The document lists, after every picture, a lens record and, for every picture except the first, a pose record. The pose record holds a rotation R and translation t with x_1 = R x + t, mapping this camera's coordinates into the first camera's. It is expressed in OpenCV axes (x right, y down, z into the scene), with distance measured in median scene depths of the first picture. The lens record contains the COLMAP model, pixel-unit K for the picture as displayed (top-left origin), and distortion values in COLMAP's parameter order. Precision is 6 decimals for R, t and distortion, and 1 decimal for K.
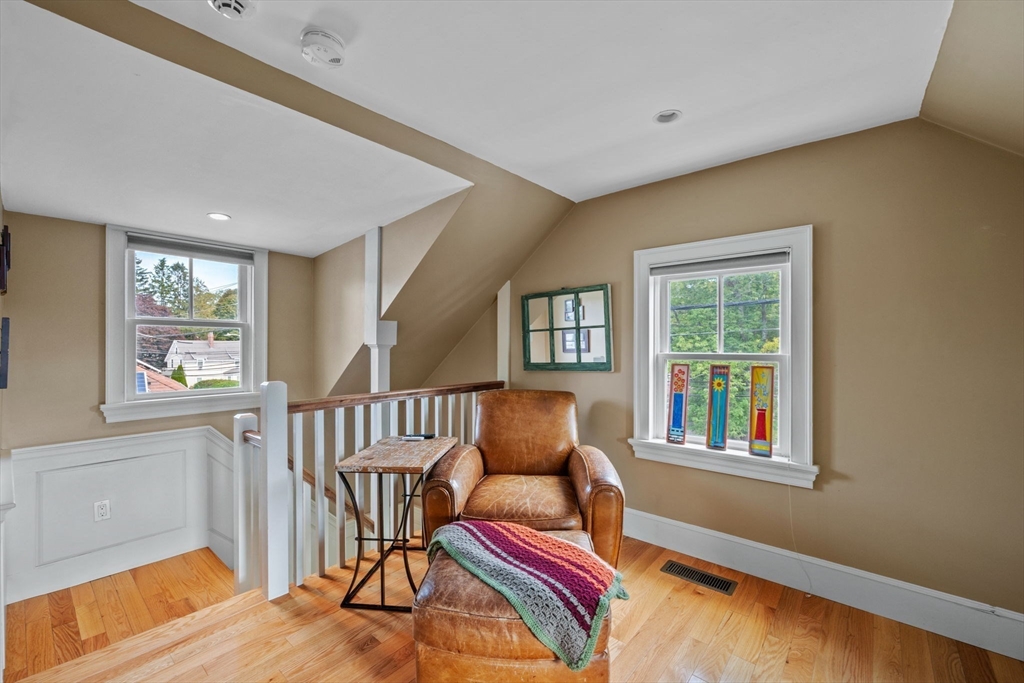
lens RADIAL K [[422.5, 0, 514.3], [0, 422.5, 346.4], [0, 0, 1]] dist [-0.001673, 0.000007]
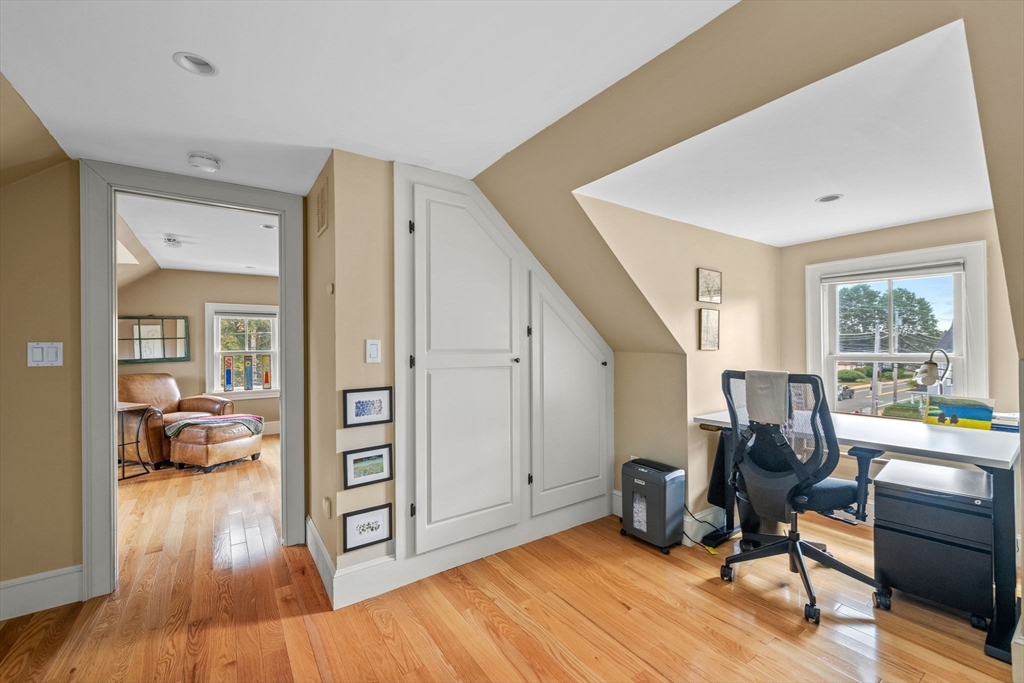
lens RADIAL K [[422.5, 0, 513.6], [0, 422.5, 344.9], [0, 0, 1]] dist [-0.001673, 0.000007]
pose [[0.249470, 0.000786, 0.968382, -1.476696], [0.009218, 0.999952, -0.003187, 0.003324], [-0.968339, 0.009721, 0.249451, -1.075558]]
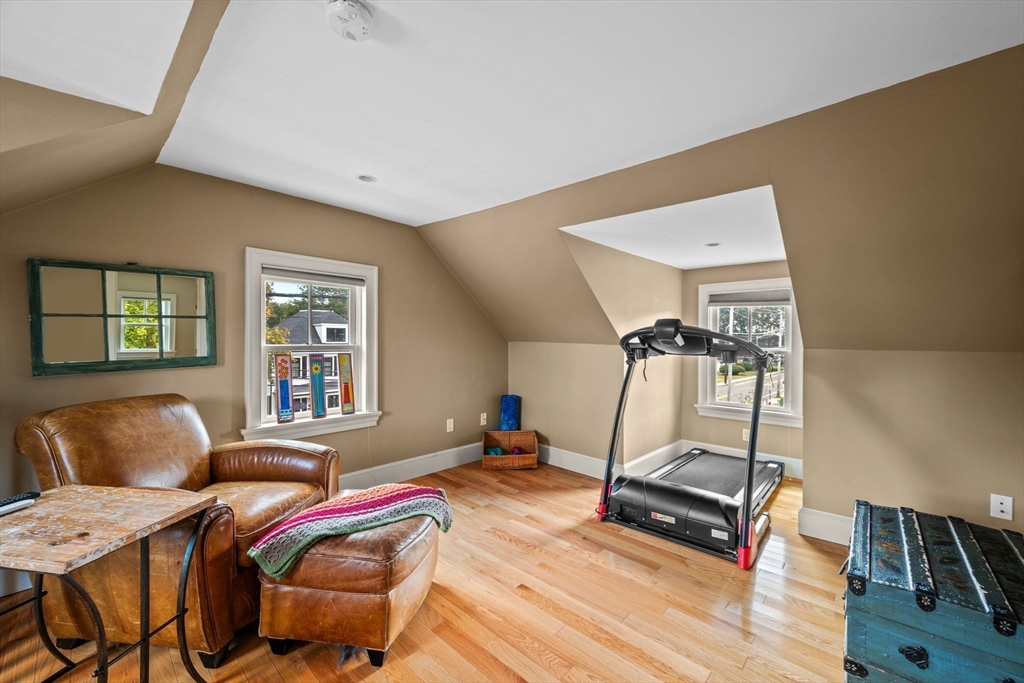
lens RADIAL K [[405.2, 0, 512.5], [0, 405.2, 340.7], [0, 0, 1]] dist [-0.002126, -0.000030]
pose [[0.038362, 0.000551, 0.999264, -0.745784], [-0.002592, 0.999997, -0.000452, 0.002141], [-0.999261, -0.002572, 0.038363, 0.345288]]
